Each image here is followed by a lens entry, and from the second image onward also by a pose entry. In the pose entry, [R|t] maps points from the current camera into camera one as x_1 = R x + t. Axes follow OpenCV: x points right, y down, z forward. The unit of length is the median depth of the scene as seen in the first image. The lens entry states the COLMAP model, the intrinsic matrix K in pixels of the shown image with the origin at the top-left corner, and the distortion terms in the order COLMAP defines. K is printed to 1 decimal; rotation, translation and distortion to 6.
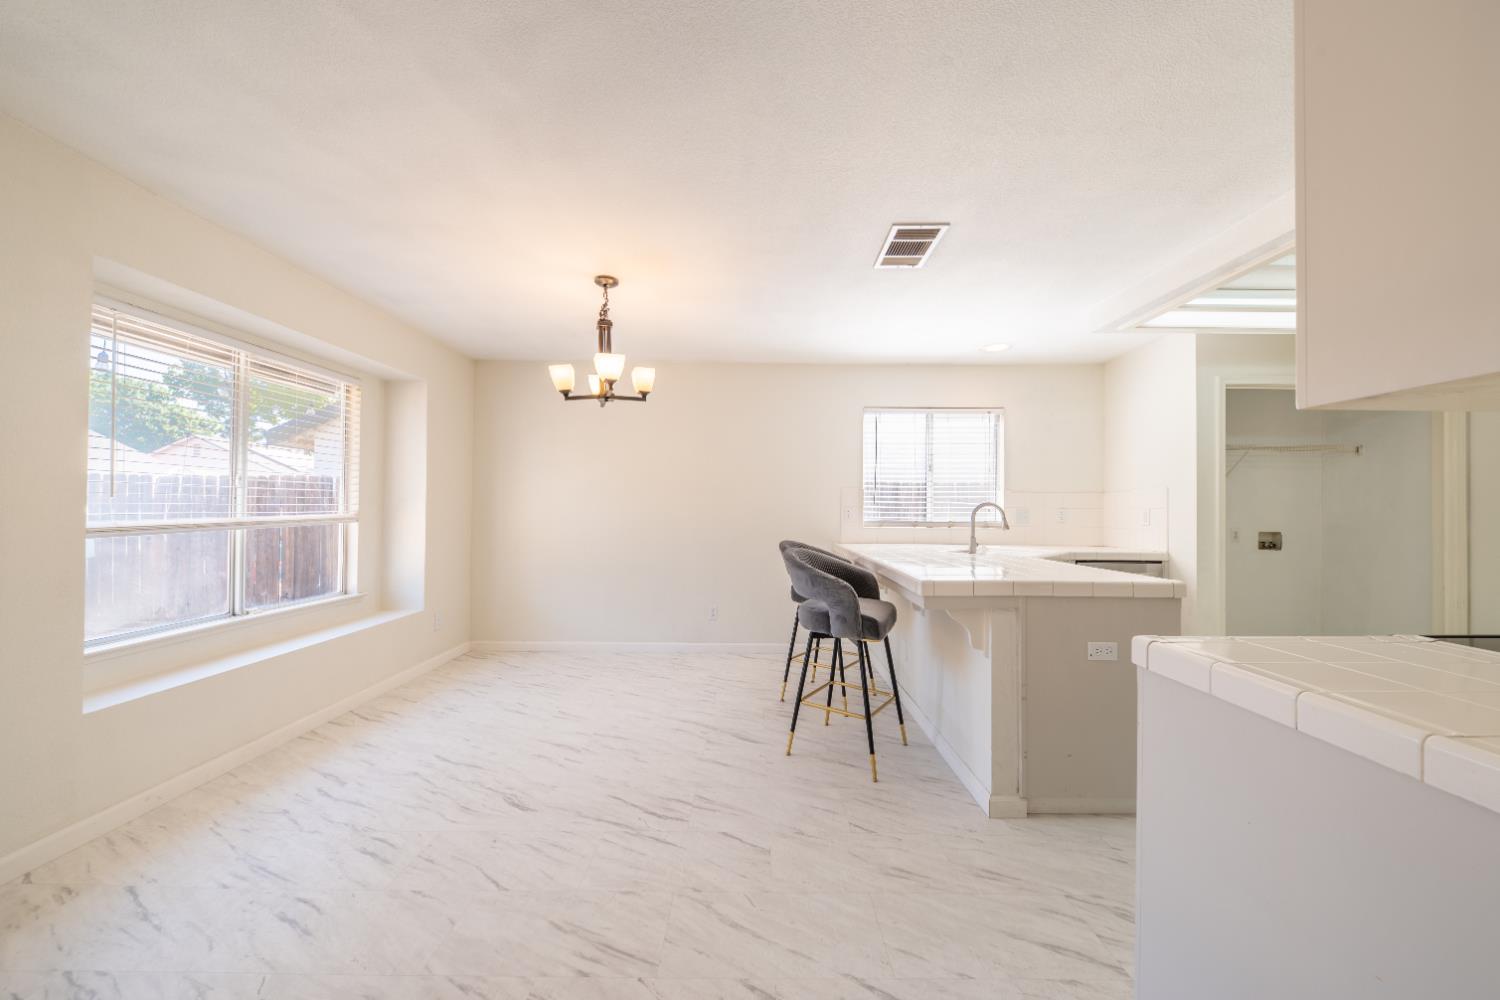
lens RADIAL K [[521.3, 0, 771.6], [0, 521.3, 503.9], [0, 0, 1]] dist [0.000002, 0.000011]
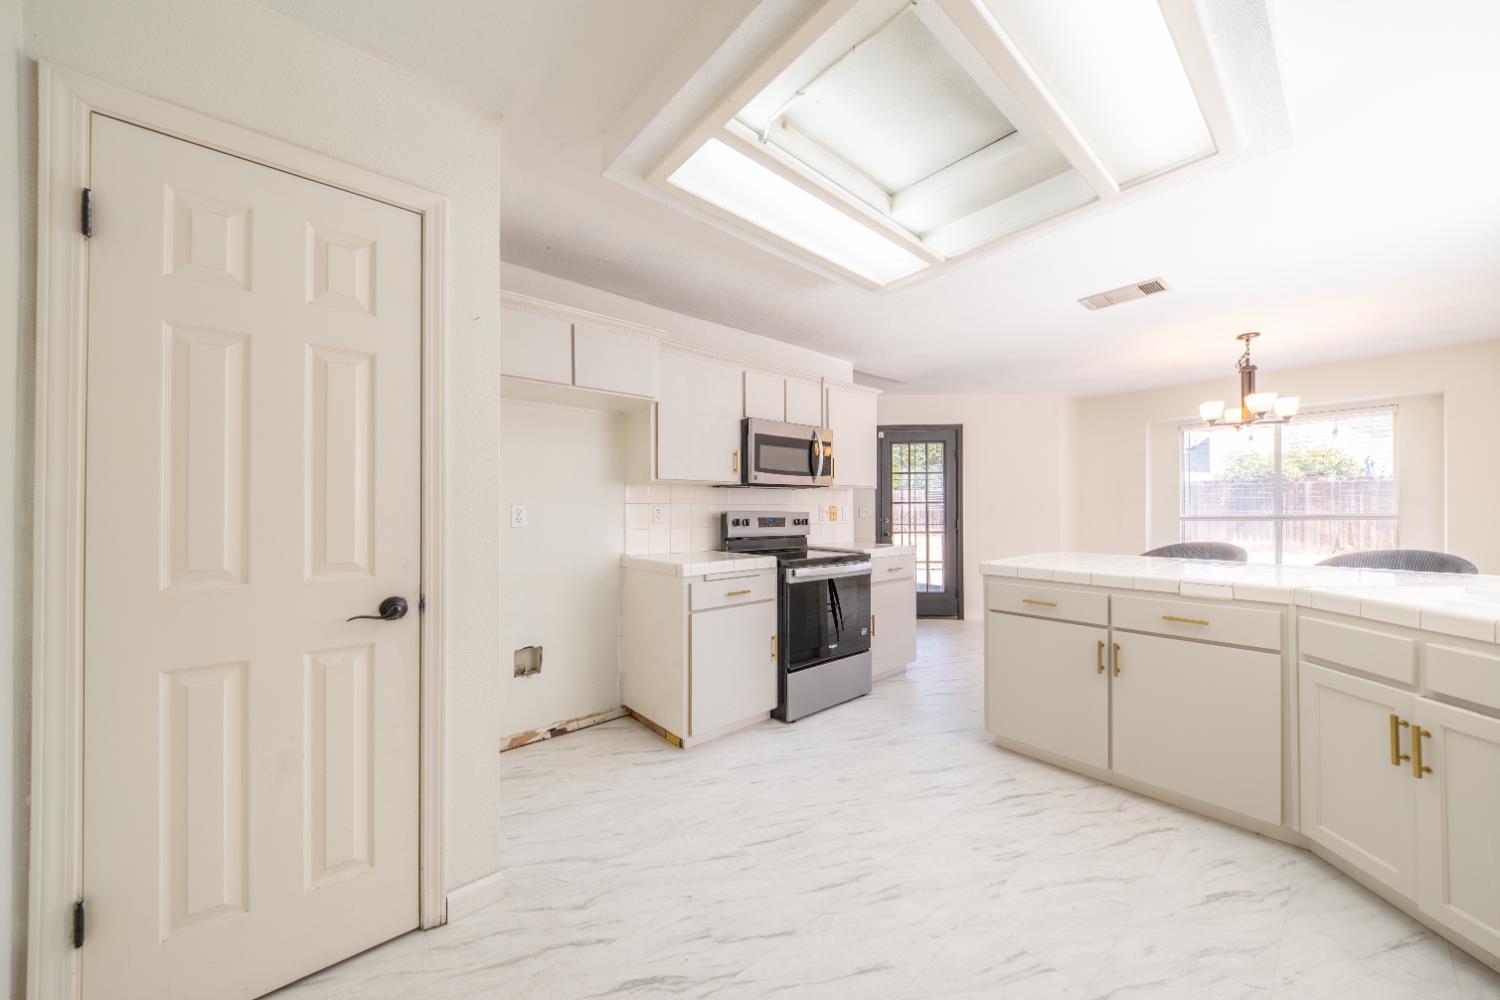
lens RADIAL K [[517.0, 0, 744.8], [0, 517.0, 508.4], [0, 0, 1]] dist [-0.010246, 0.000008]
pose [[-0.778797, -0.005974, -0.627247, 1.920541], [0.001655, 0.999932, -0.011577, 0.034177], [0.627274, -0.010054, -0.778734, 1.540006]]
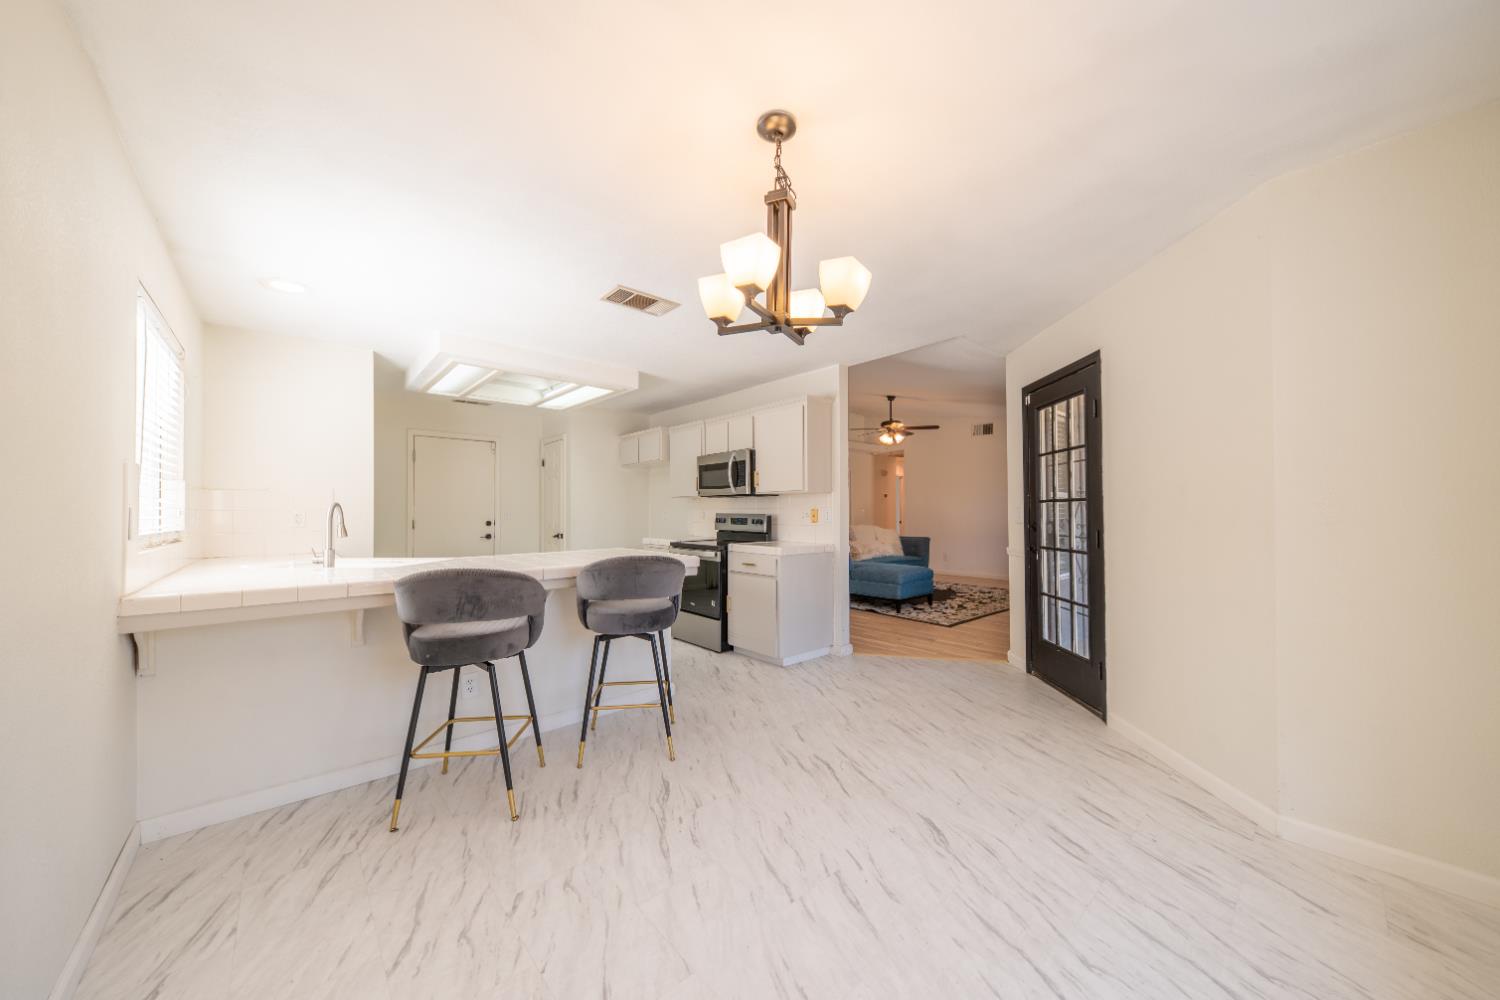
lens RADIAL K [[538.0, 0, 742.7], [0, 538.0, 495.7], [0, 0, 1]] dist [0.019527, -0.009954]
pose [[-0.642634, 0.019219, 0.765932, -0.991345], [-0.005008, 0.999559, -0.029283, 0.016375], [-0.766157, -0.022654, -0.642254, 1.846429]]
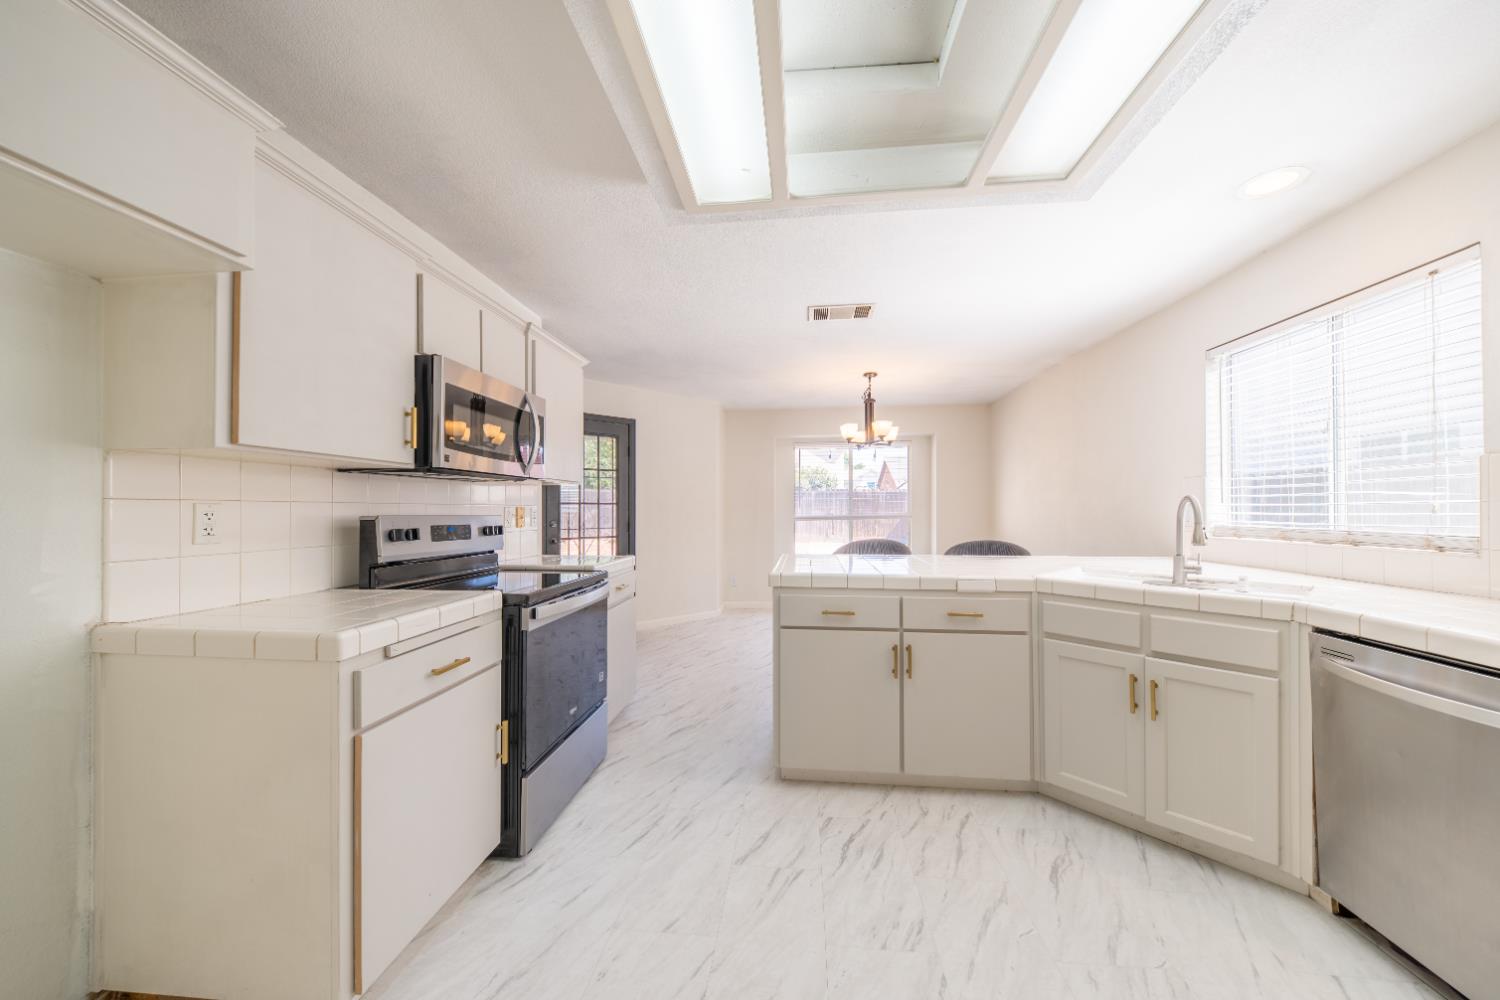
lens RADIAL K [[520.4, 0, 751.5], [0, 520.4, 507.1], [0, 0, 1]] dist [0.015737, -0.008982]
pose [[-0.115464, -0.011881, -0.993241, 1.790057], [0.007101, 0.999893, -0.012786, 0.026037], [0.993286, -0.008529, -0.115367, 1.032692]]
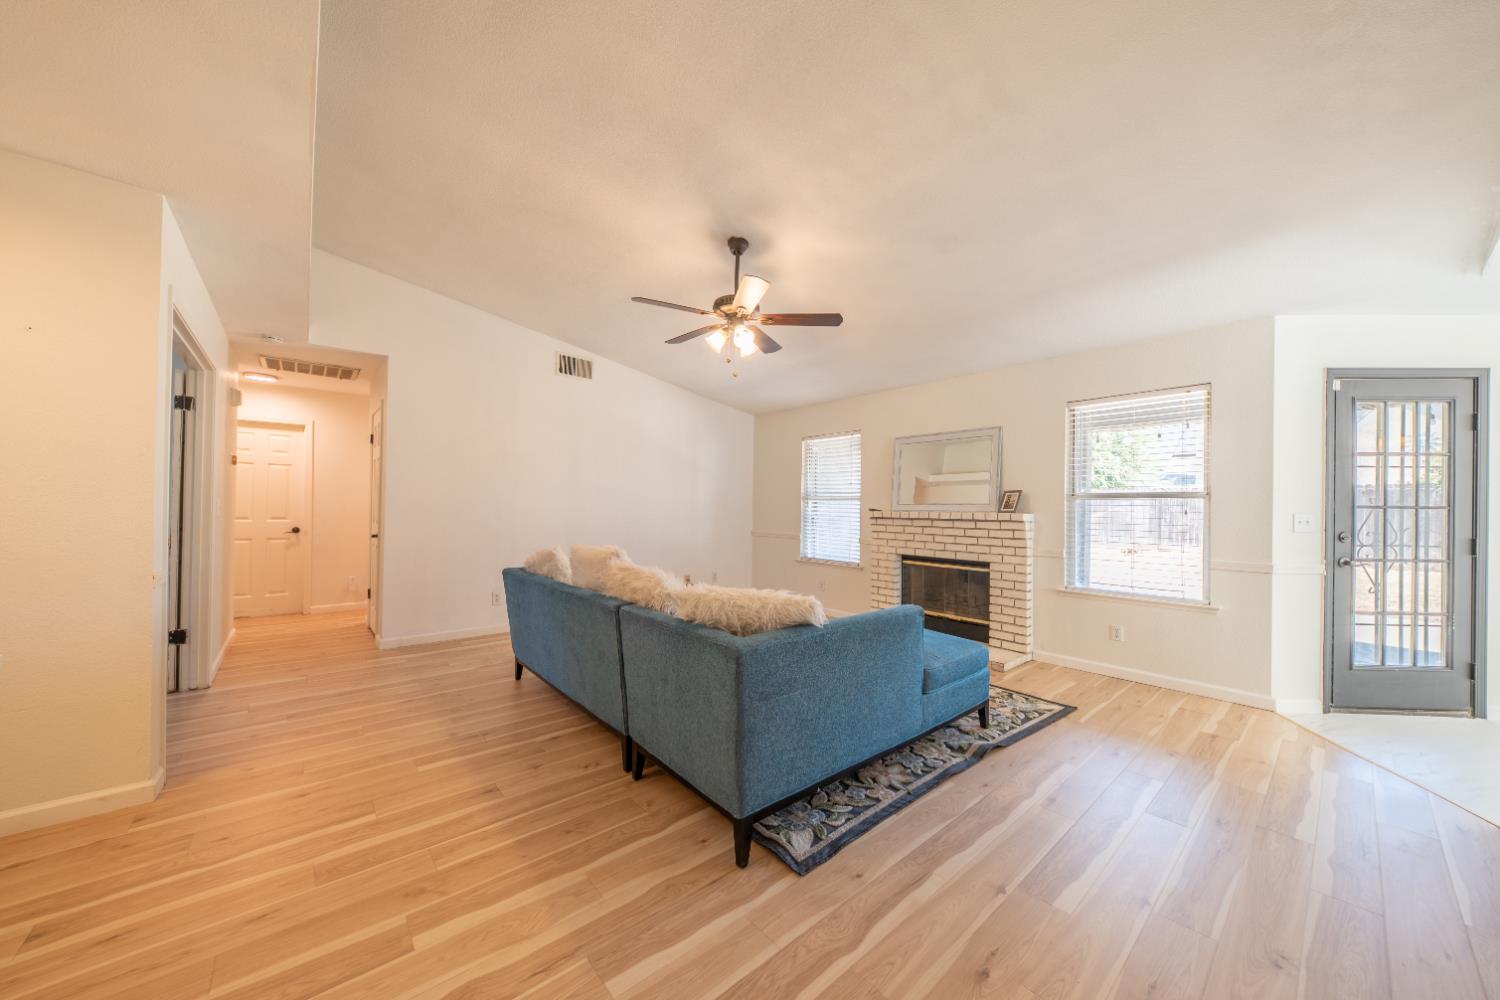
lens RADIAL K [[538.0, 0, 742.7], [0, 538.0, 495.7], [0, 0, 1]] dist [0.019527, -0.009954]
pose [[-0.768552, -0.021891, -0.639413, 2.009927], [-0.010900, 0.999717, -0.021126, -0.003681], [0.639695, -0.009267, -0.768573, 0.063041]]
